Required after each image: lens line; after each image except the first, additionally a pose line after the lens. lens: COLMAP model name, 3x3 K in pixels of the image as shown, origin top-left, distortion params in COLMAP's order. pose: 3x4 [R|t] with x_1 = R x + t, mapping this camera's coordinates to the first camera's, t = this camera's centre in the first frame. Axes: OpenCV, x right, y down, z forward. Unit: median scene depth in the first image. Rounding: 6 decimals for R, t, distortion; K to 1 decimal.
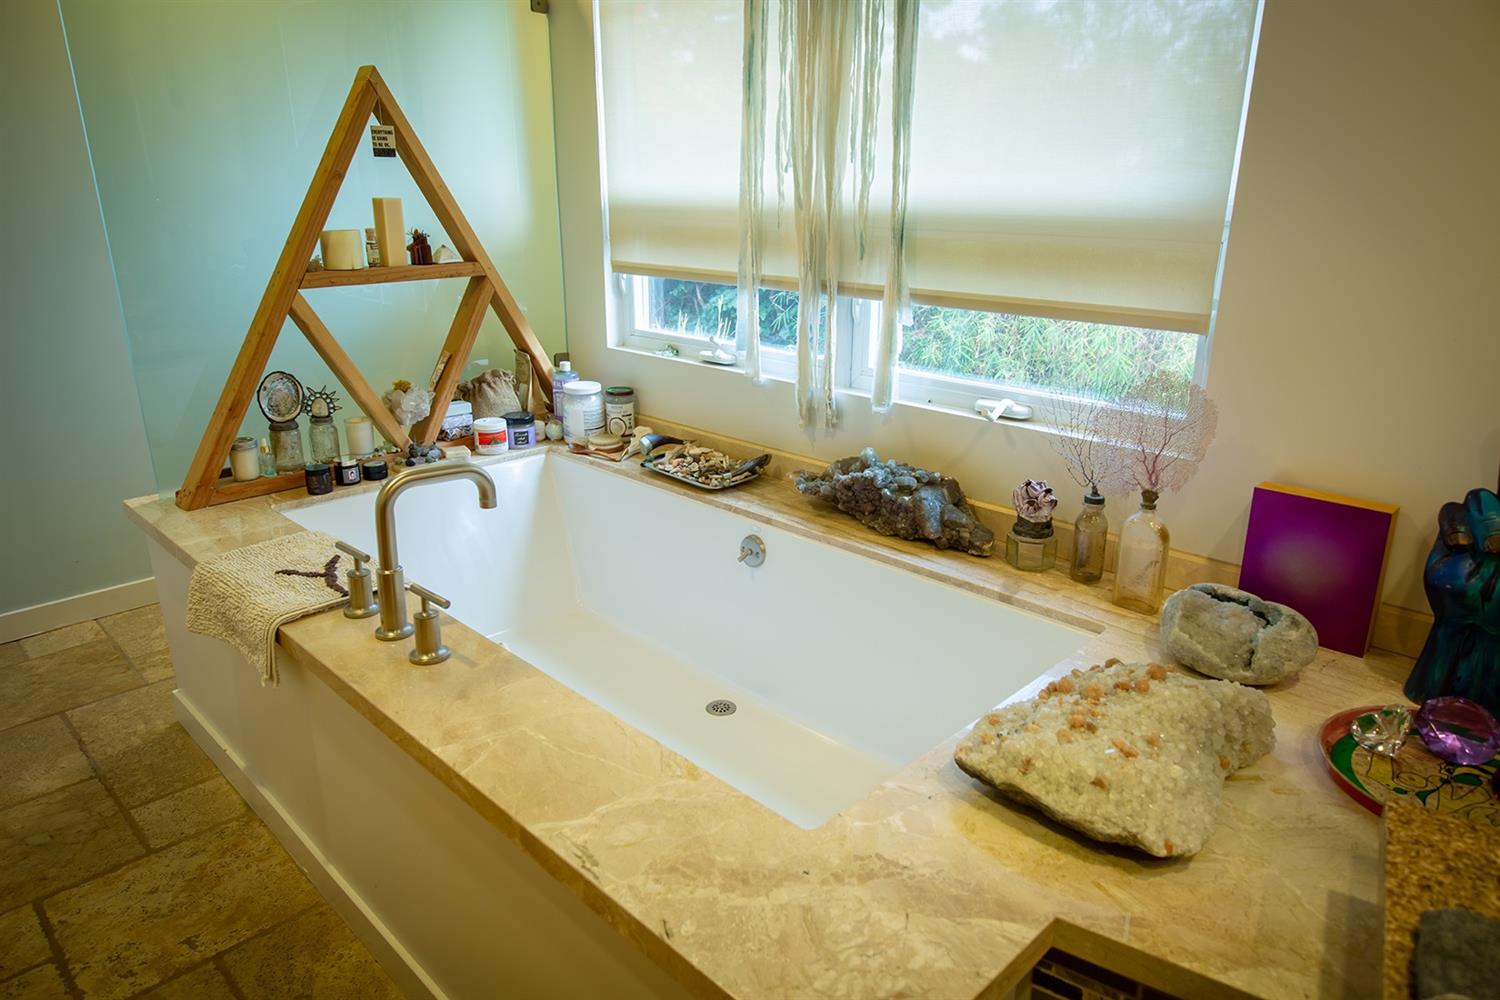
lens RADIAL K [[954.6, 0, 750.0], [0, 954.6, 500.0], [0, 0, 1]] dist [0.005157, 0.000156]
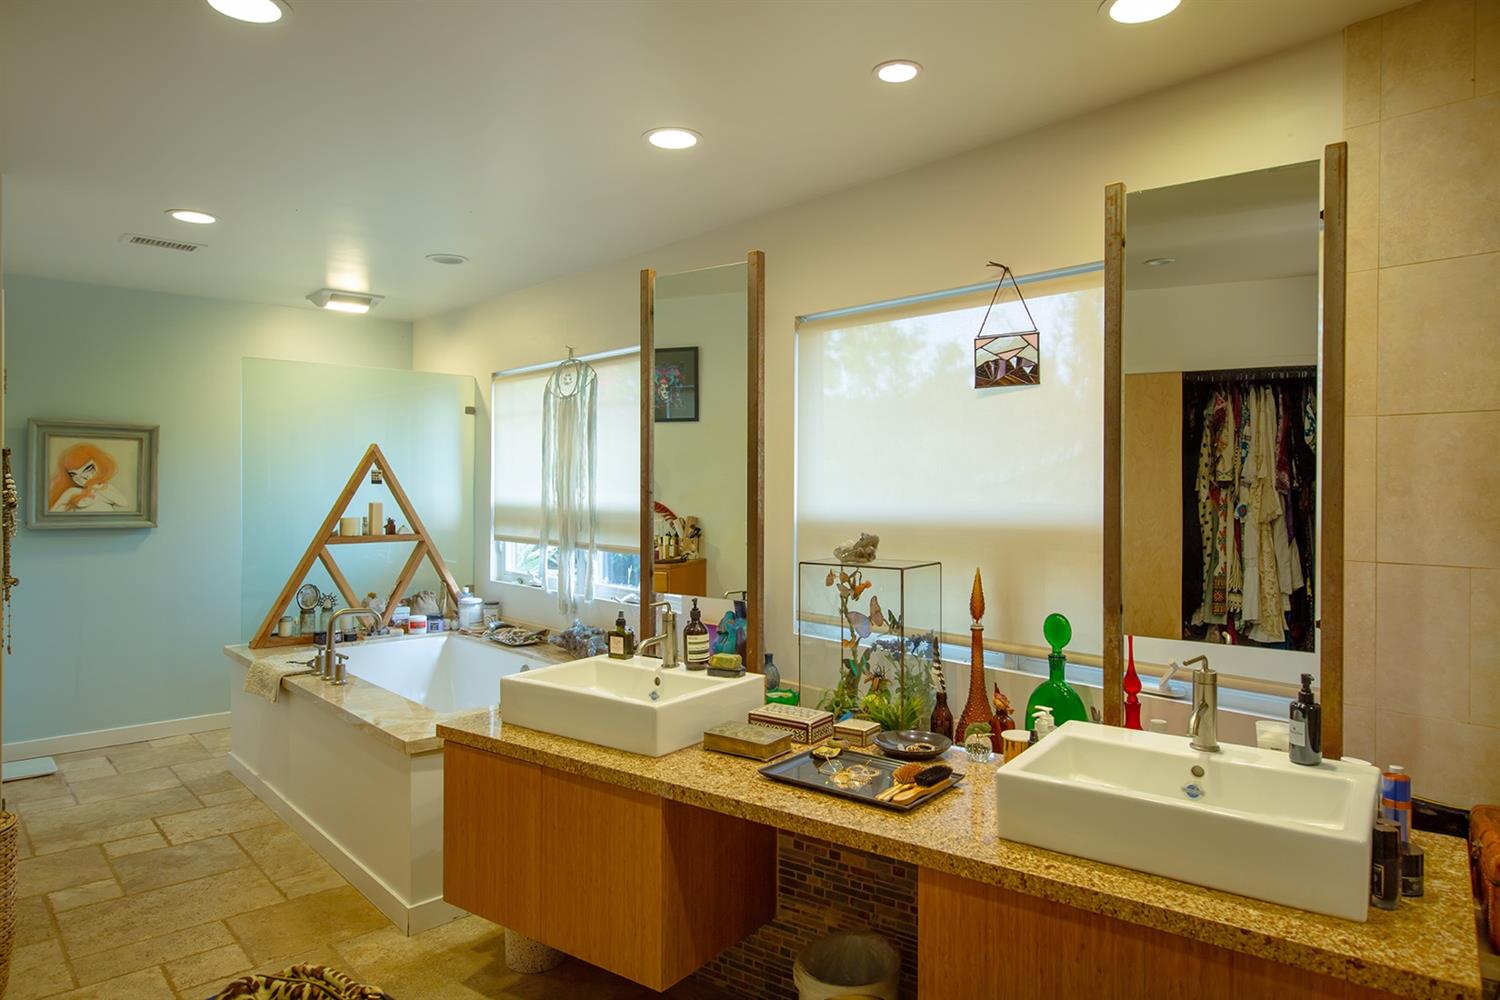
lens RADIAL K [[935.2, 0, 750.0], [0, 935.2, 500.0], [0, 0, 1]] dist [0.003019, 0.000744]
pose [[0.998037, 0.004405, -0.062464, 0.517736], [-0.022998, 0.953599, -0.300201, 0.248440], [0.058243, 0.301048, 0.951829, -0.816827]]
